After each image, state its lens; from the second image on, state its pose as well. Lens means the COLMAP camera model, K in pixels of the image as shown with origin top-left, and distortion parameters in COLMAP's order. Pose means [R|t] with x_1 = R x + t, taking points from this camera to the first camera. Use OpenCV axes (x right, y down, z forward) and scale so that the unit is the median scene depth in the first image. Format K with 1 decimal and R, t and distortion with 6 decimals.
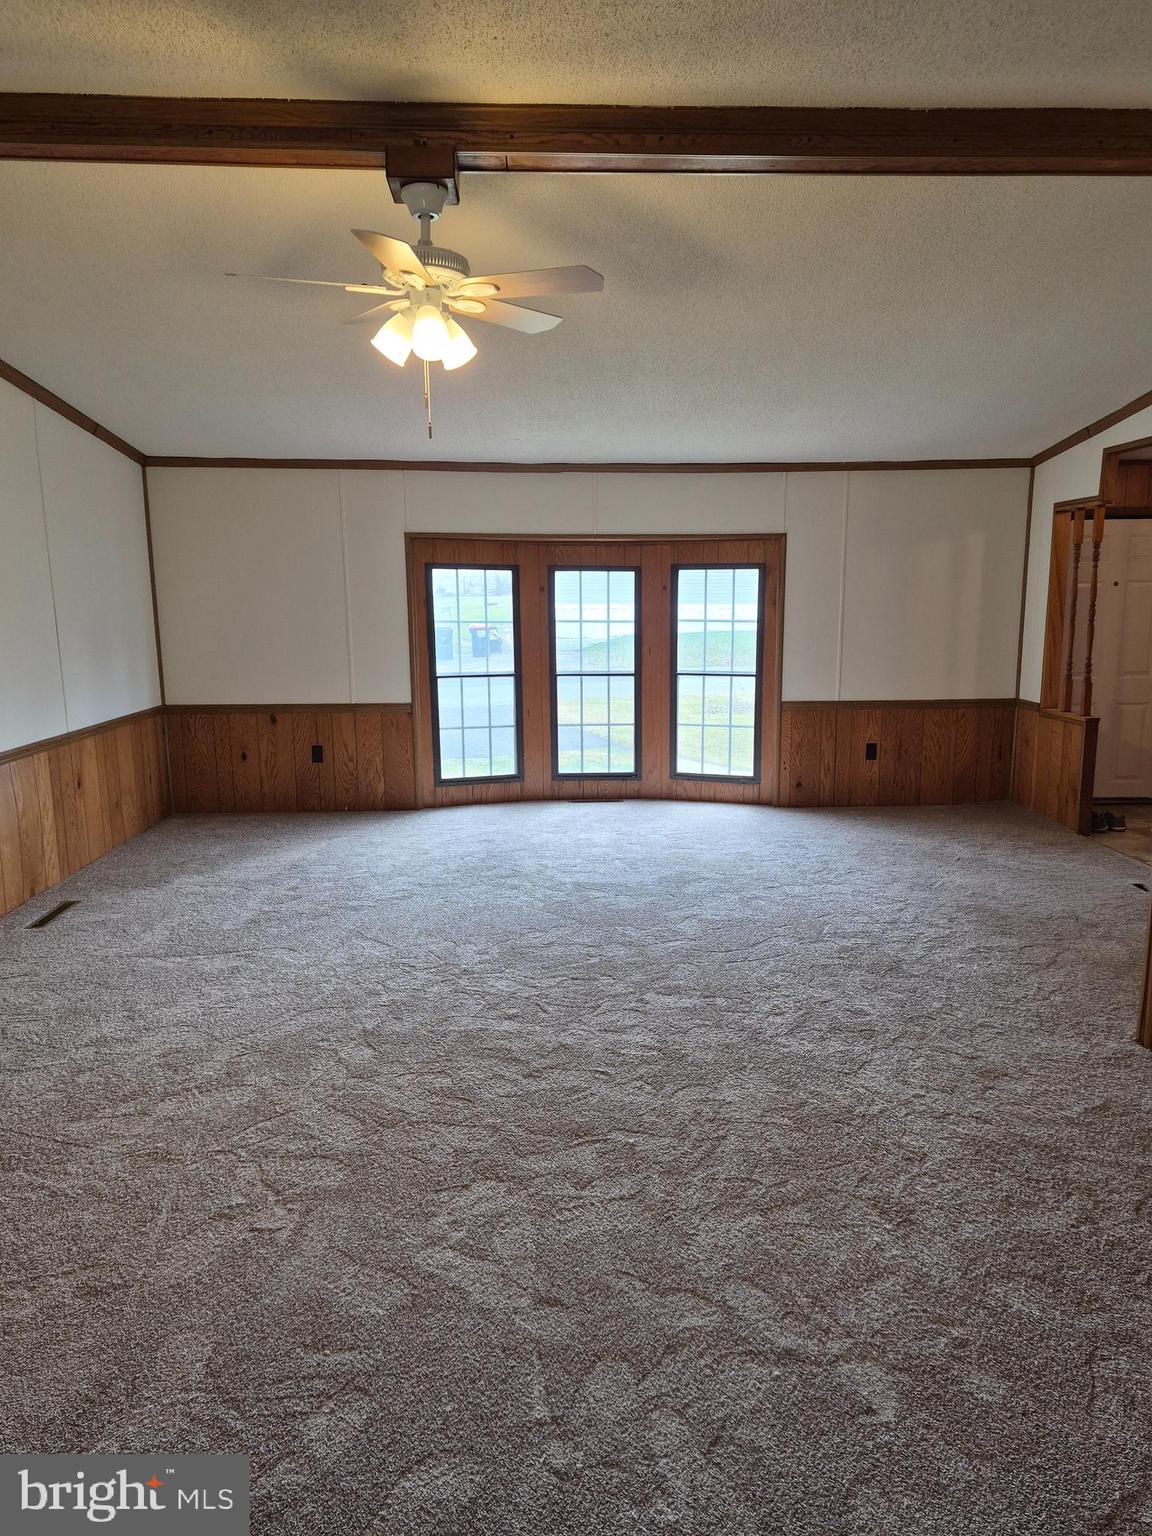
lens RADIAL K [[1074.6, 0, 592.3], [0, 1074.6, 778.9], [0, 0, 1]] dist [0.073680, -0.016294]
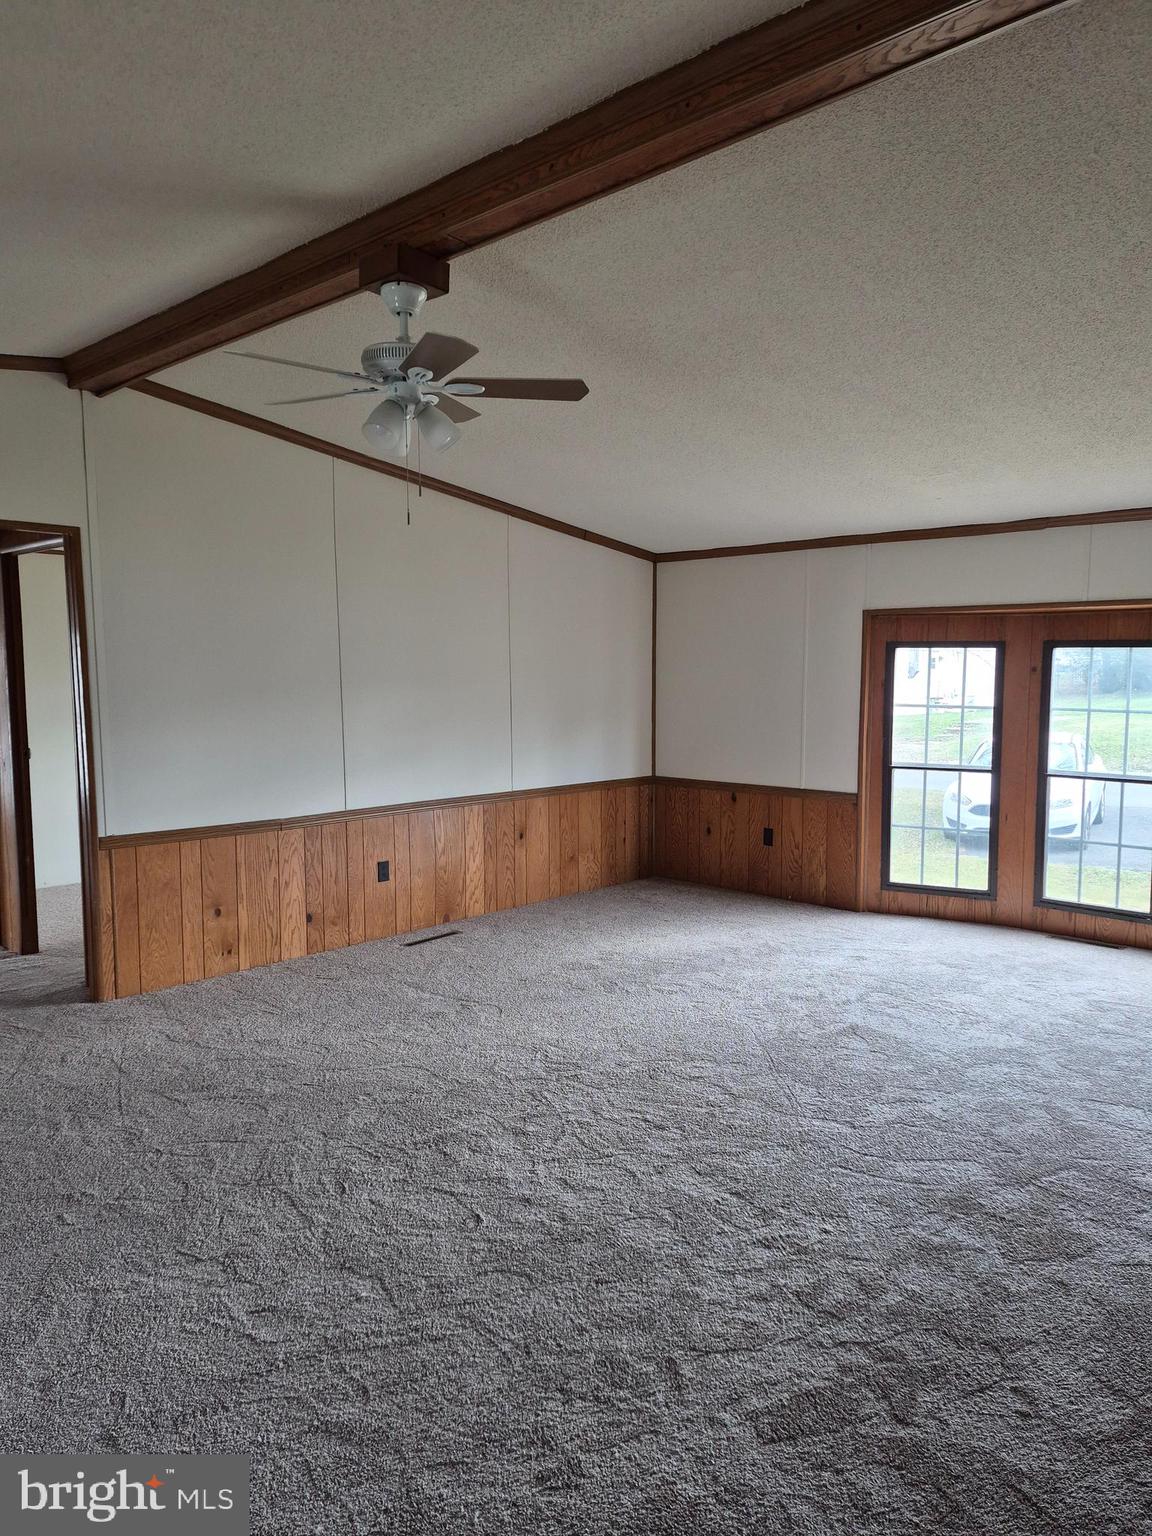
lens RADIAL K [[1074.6, 0, 587.0], [0, 1074.6, 760.6], [0, 0, 1]] dist [0.073680, -0.016294]
pose [[0.685321, 0.066525, -0.725196, 0.342338], [-0.129890, 0.991017, -0.031838, -0.039702], [0.716563, 0.116015, 0.687806, 0.208299]]
